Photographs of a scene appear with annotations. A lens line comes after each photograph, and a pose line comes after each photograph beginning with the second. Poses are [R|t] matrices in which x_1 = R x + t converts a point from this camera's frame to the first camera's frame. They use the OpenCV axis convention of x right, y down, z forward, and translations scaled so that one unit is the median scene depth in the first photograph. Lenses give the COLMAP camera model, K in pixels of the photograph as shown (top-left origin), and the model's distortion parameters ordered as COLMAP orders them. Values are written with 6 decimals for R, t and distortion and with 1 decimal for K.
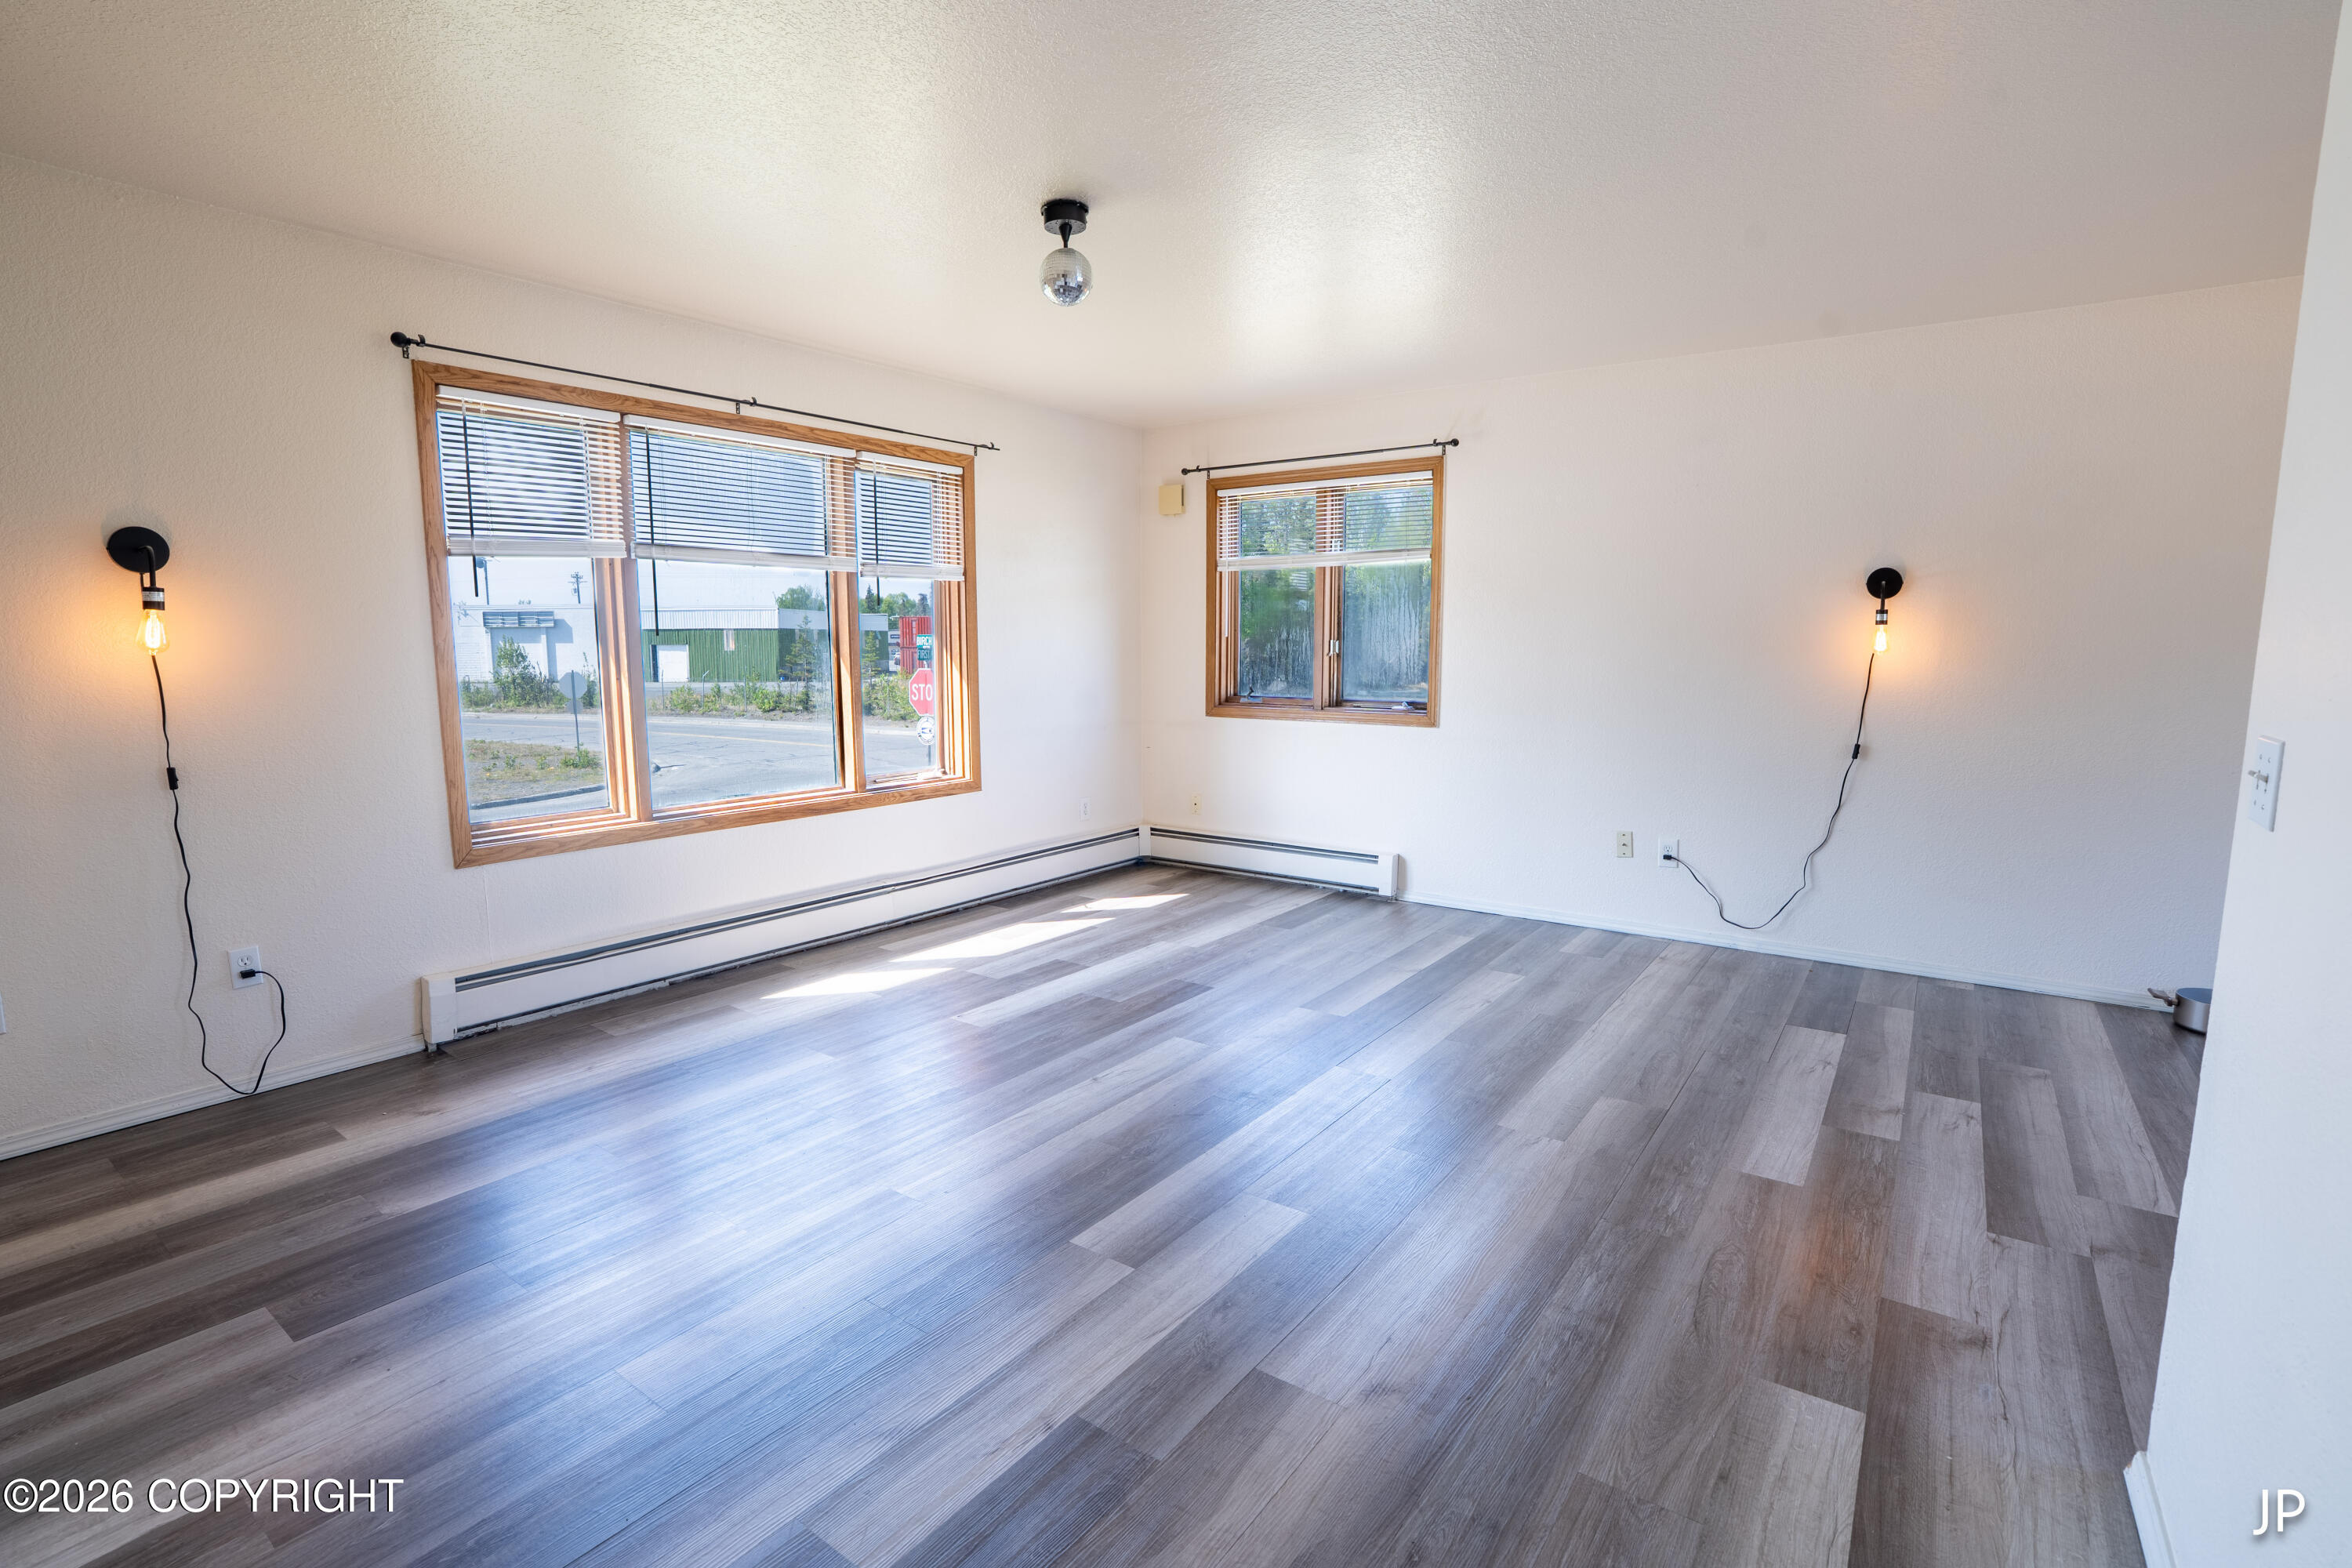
lens RADIAL K [[1096.9, 0, 1171.1], [0, 1096.9, 781.3], [0, 0, 1]] dist [-0.070129, 0.026782]
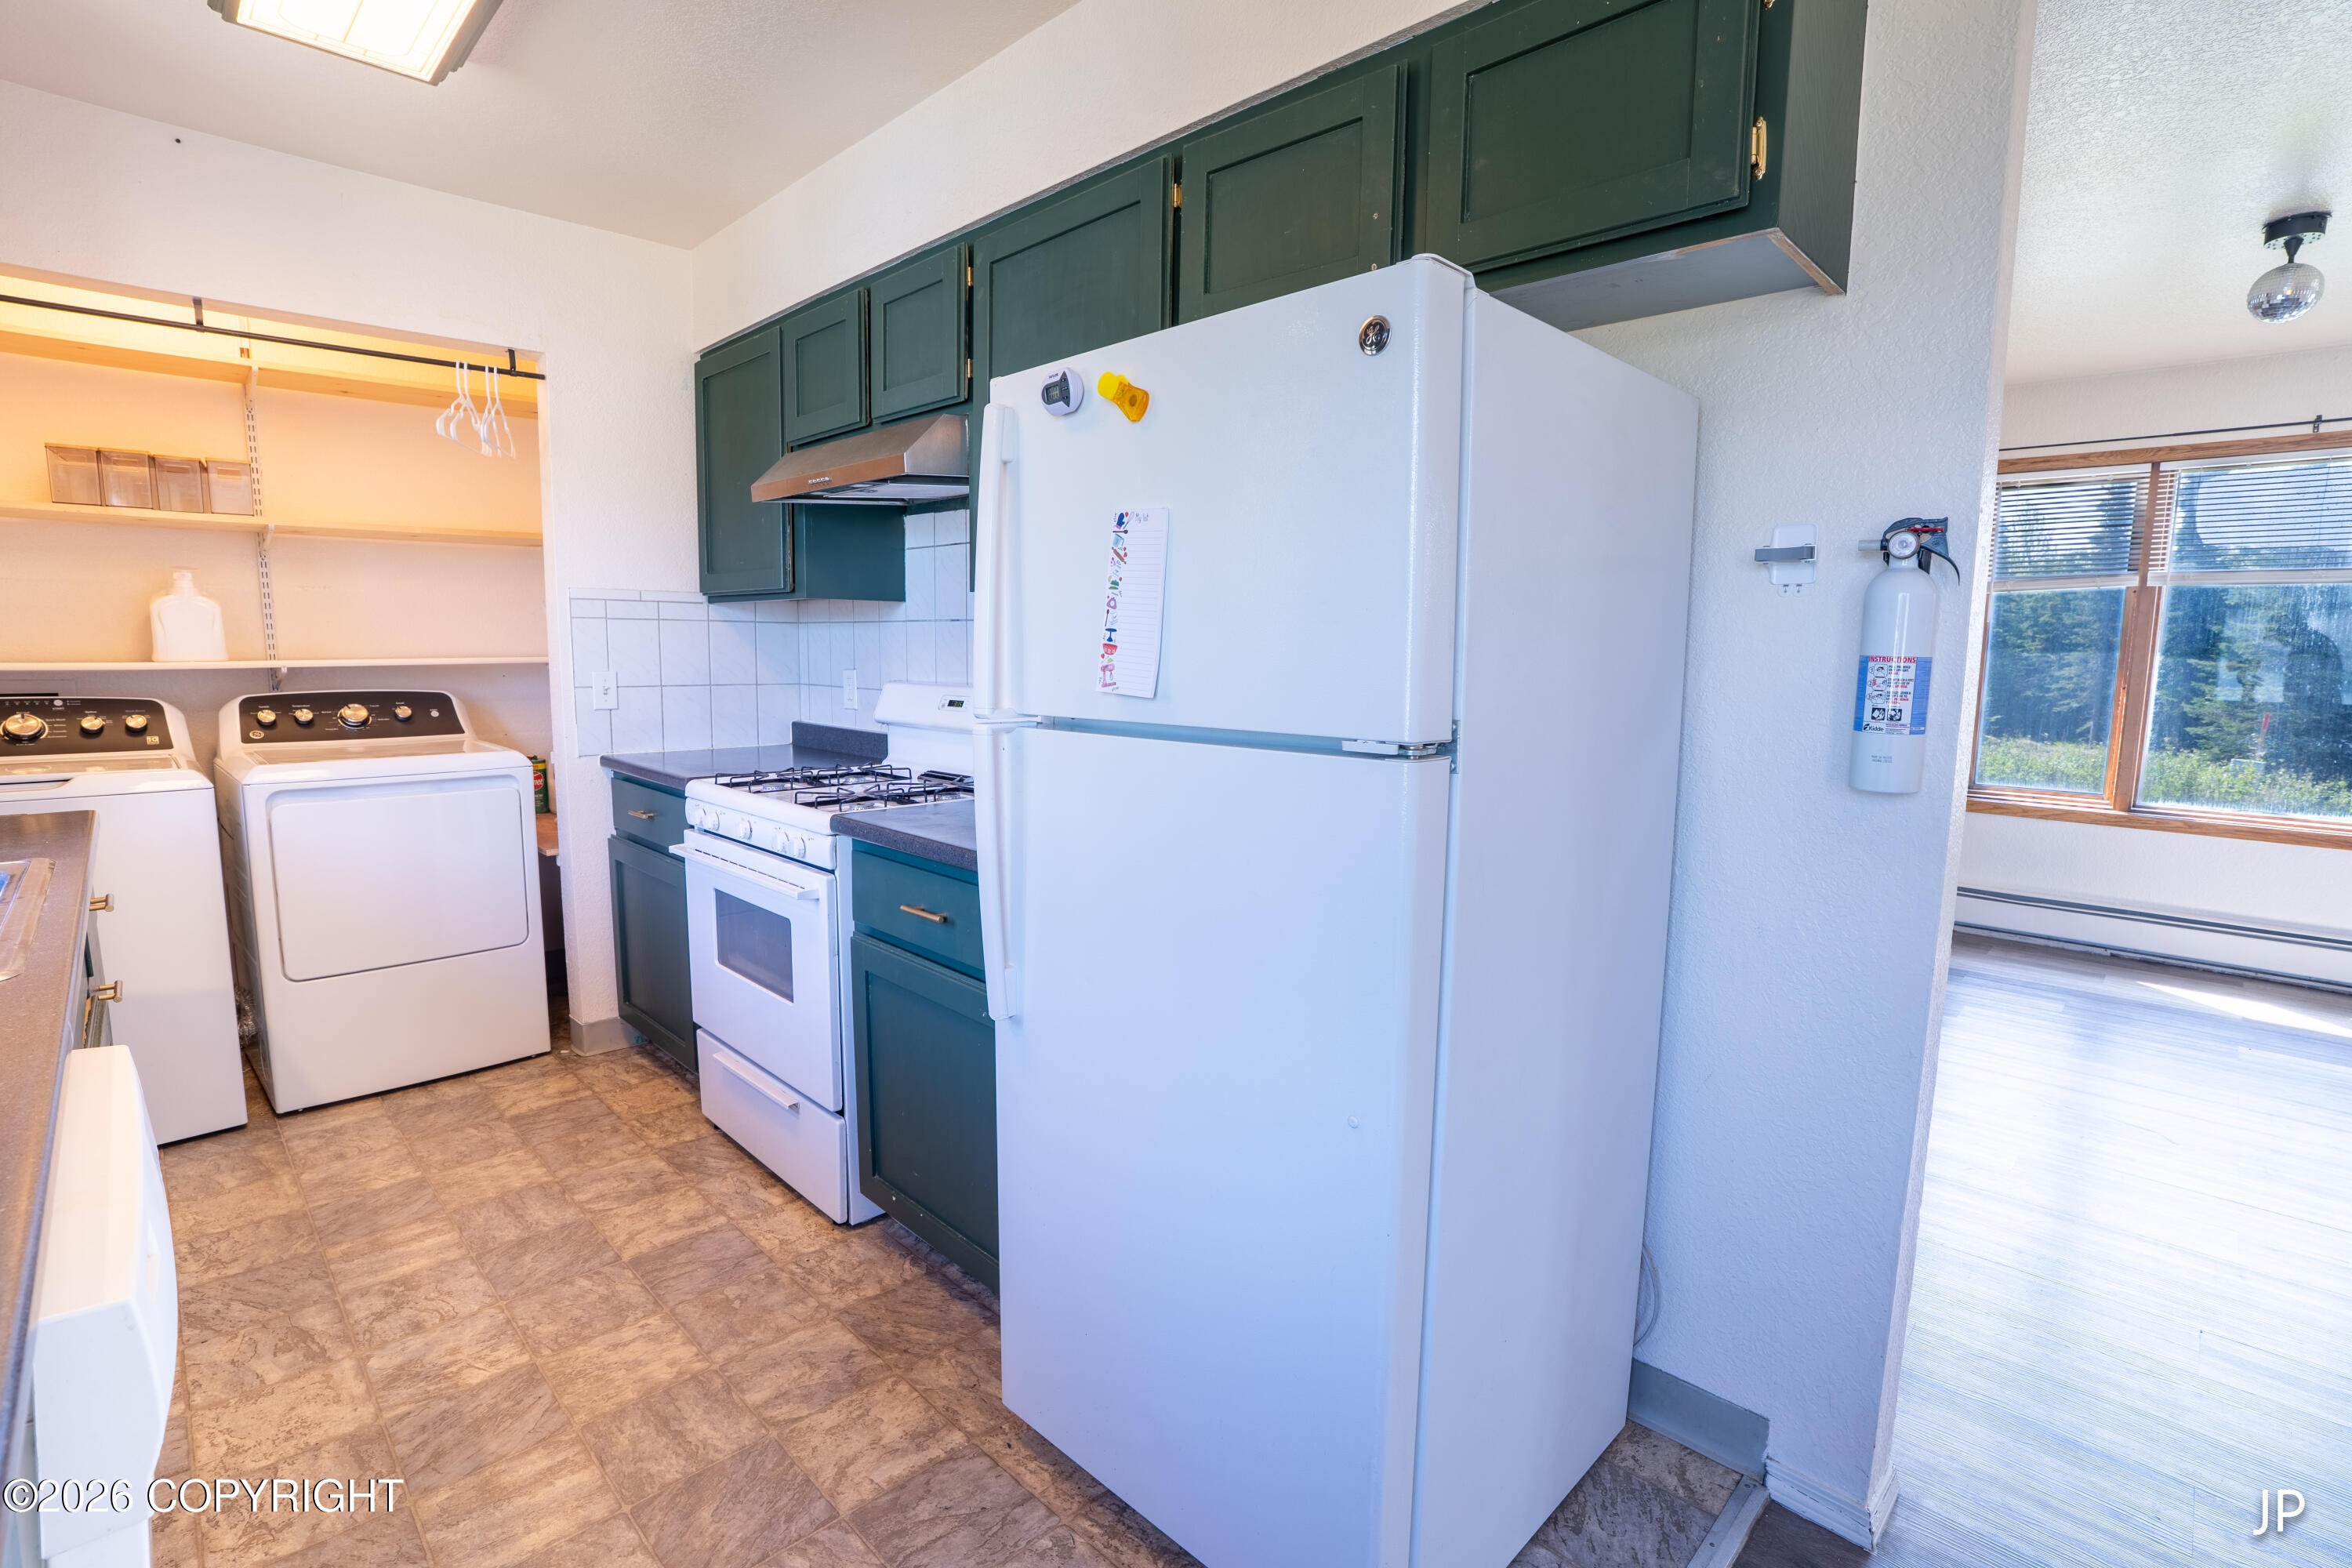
lens RADIAL K [[1096.9, 0, 1171.1], [0, 1096.9, 781.3], [0, 0, 1]] dist [-0.070129, 0.026782]
pose [[-0.156525, 0.122189, -0.980087, 0.918950], [-0.137645, 0.979936, 0.144152, -0.020141], [0.978036, 0.157468, -0.136565, 0.173016]]
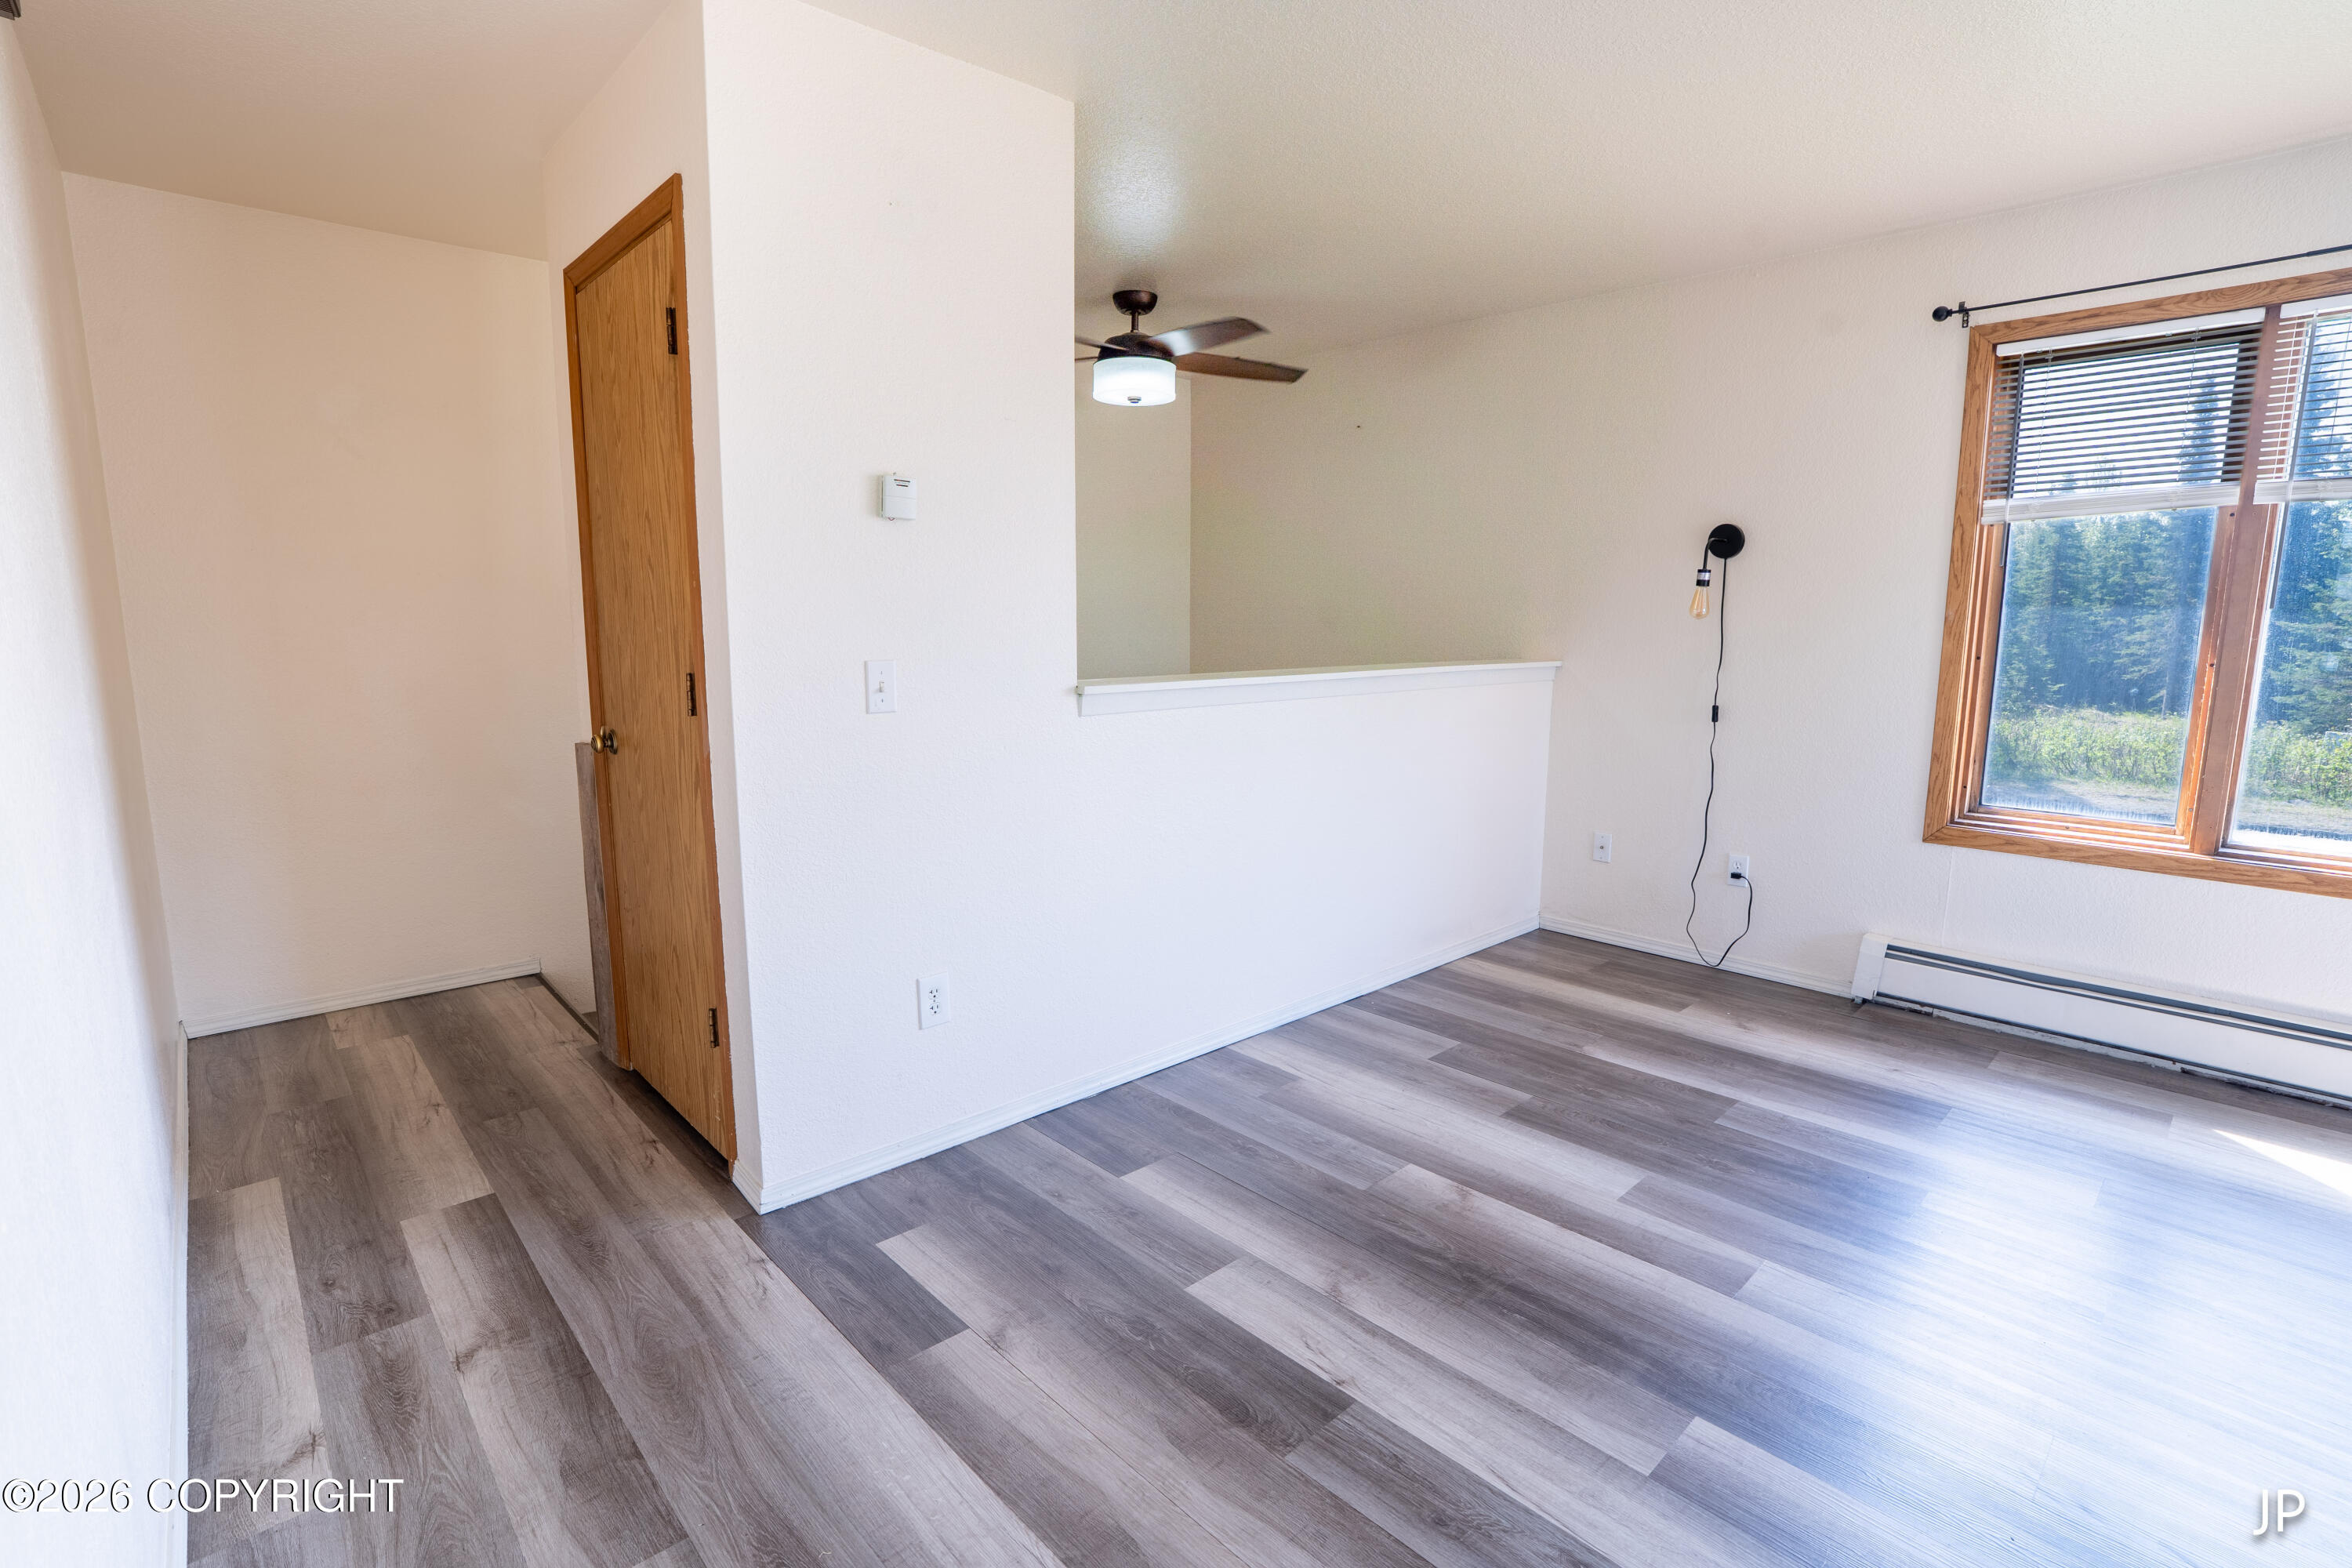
lens RADIAL K [[1096.9, 0, 1171.1], [0, 1096.9, 781.3], [0, 0, 1]] dist [-0.070129, 0.026782]
pose [[-0.194514, 0.148223, -0.969636, 0.426238], [-0.127063, 0.976381, 0.174744, -0.058305], [0.972635, 0.157195, -0.171086, 0.483204]]
